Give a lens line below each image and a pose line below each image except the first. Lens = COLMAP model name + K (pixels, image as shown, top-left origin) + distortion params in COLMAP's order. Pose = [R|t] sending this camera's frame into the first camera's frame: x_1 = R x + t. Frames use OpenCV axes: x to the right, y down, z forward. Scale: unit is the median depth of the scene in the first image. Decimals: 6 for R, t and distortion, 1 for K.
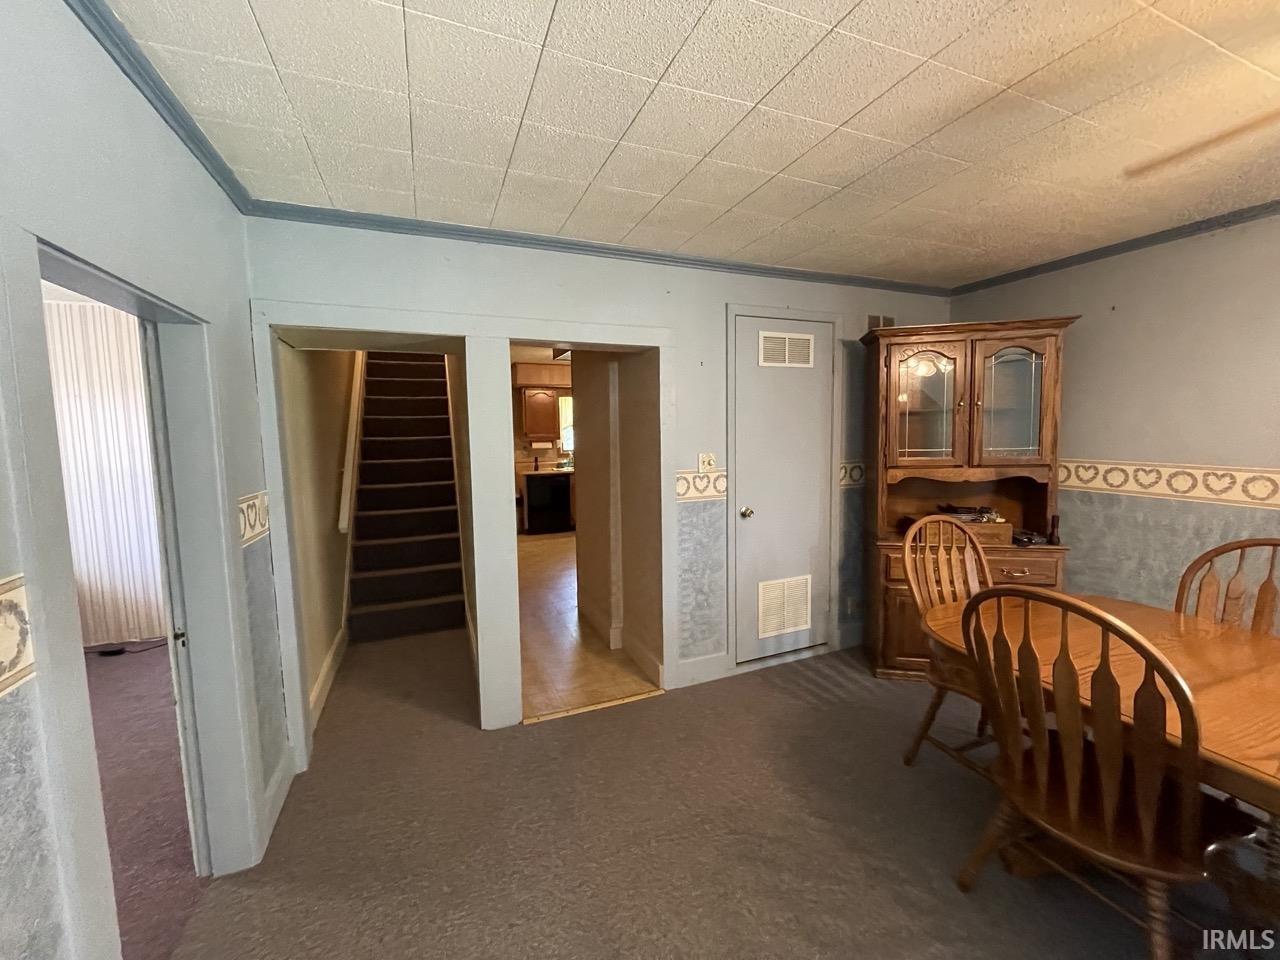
lens RADIAL K [[513.1, 0, 639.1], [0, 513.1, 482.9], [0, 0, 1]] dist [-0.000772, -0.000005]
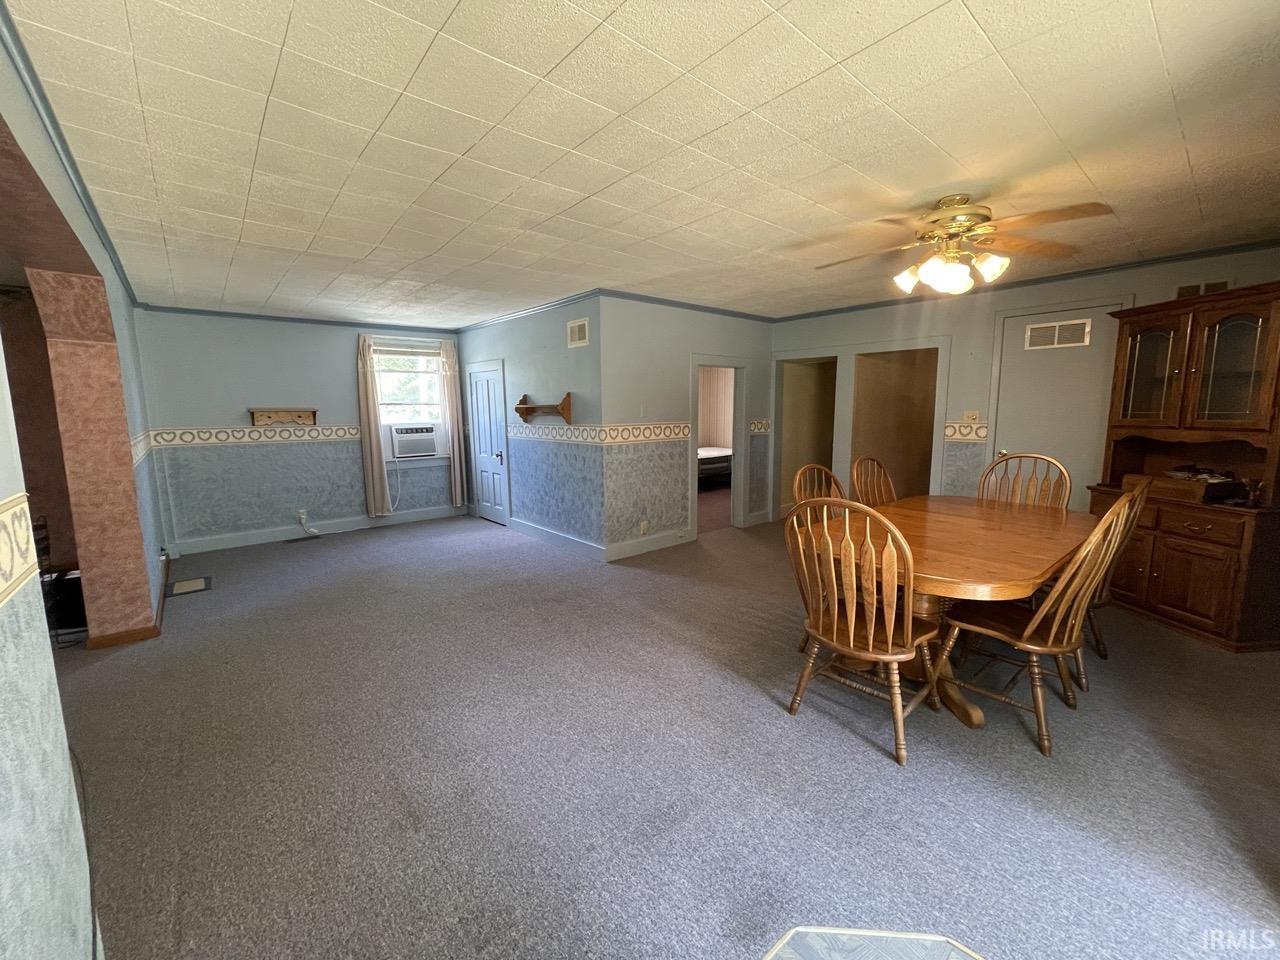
lens RADIAL K [[515.3, 0, 643.1], [0, 515.3, 480.0], [0, 0, 1]] dist [-0.000326, -0.000106]
pose [[0.323684, 0.146630, -0.934734, 1.289165], [-0.088362, 0.988286, 0.124433, 0.041619], [0.942030, 0.042318, 0.332849, -0.447617]]
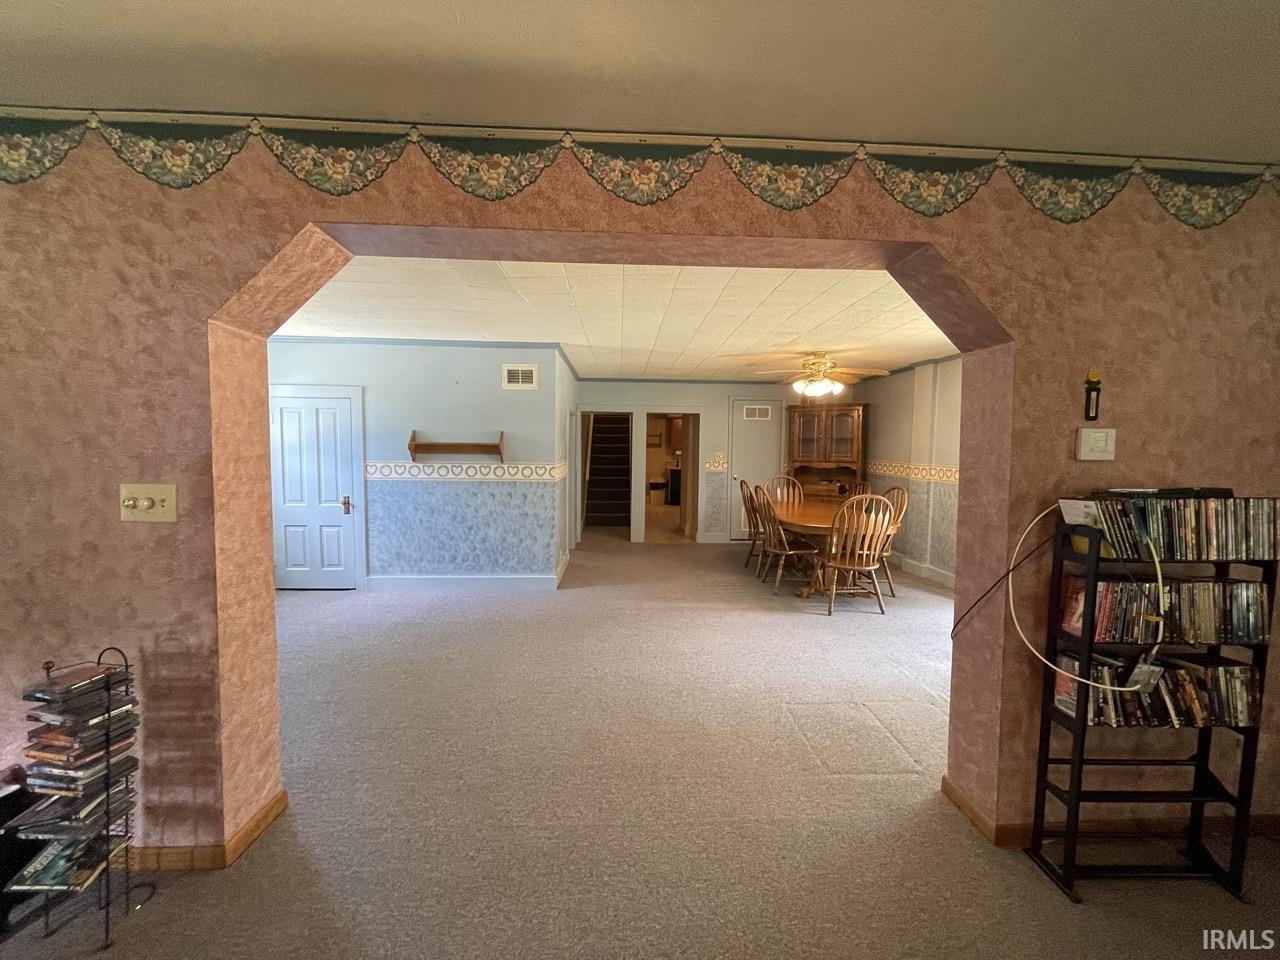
lens RADIAL K [[513.1, 0, 639.1], [0, 513.1, 482.9], [0, 0, 1]] dist [-0.000772, -0.000005]
pose [[0.942551, 0.051749, -0.330031, 0.607440], [-0.060644, 0.998020, -0.016705, 0.158382], [0.328513, 0.035759, 0.943822, -1.554141]]
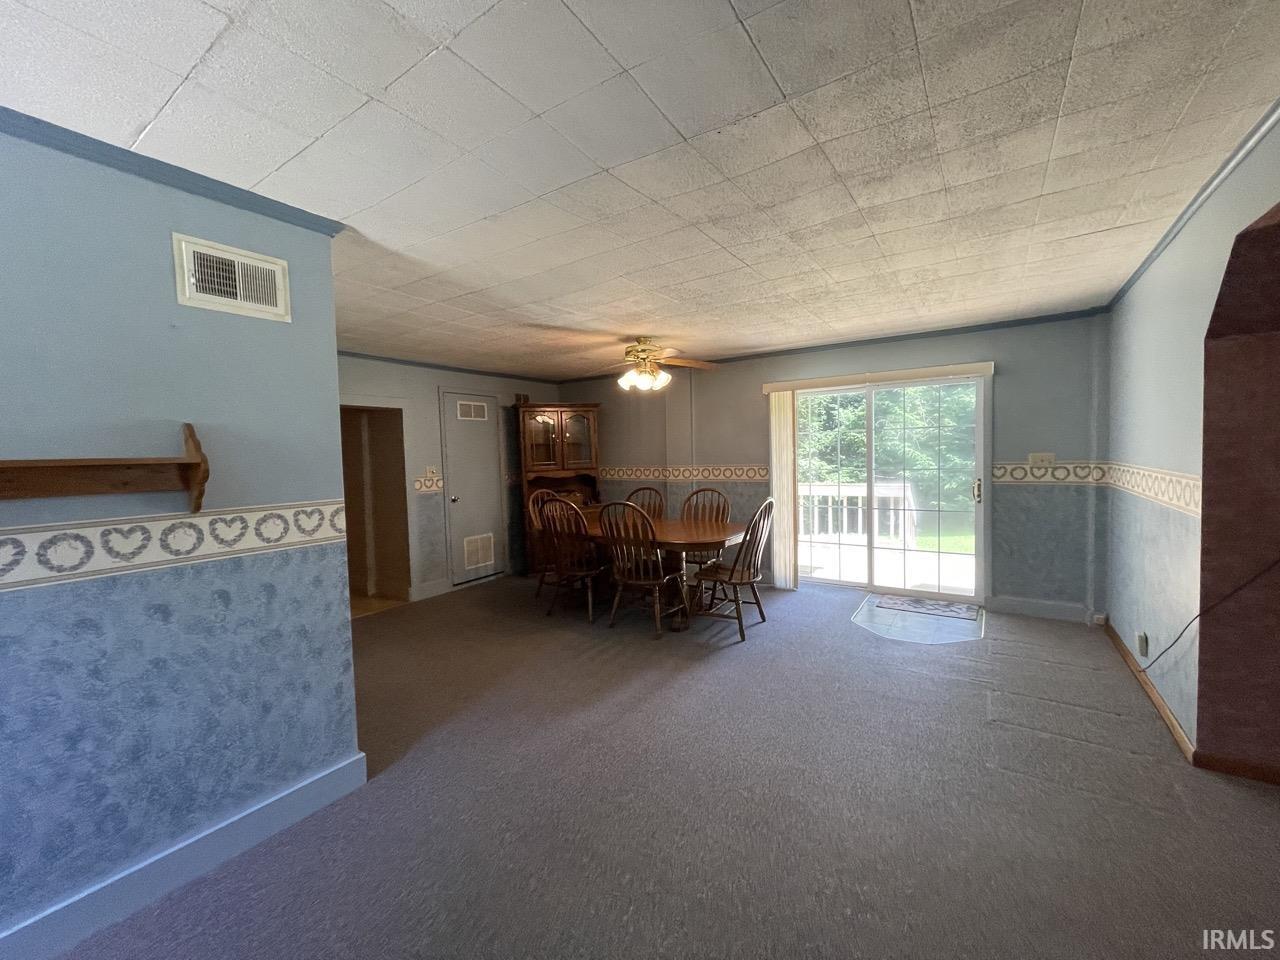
lens RADIAL K [[515.3, 0, 643.1], [0, 515.3, 480.0], [0, 0, 1]] dist [-0.000326, -0.000106]
pose [[0.826417, -0.035551, 0.561935, -0.271314], [0.070561, 0.996676, -0.040717, 0.115357], [-0.558619, 0.073300, 0.826179, -0.909855]]
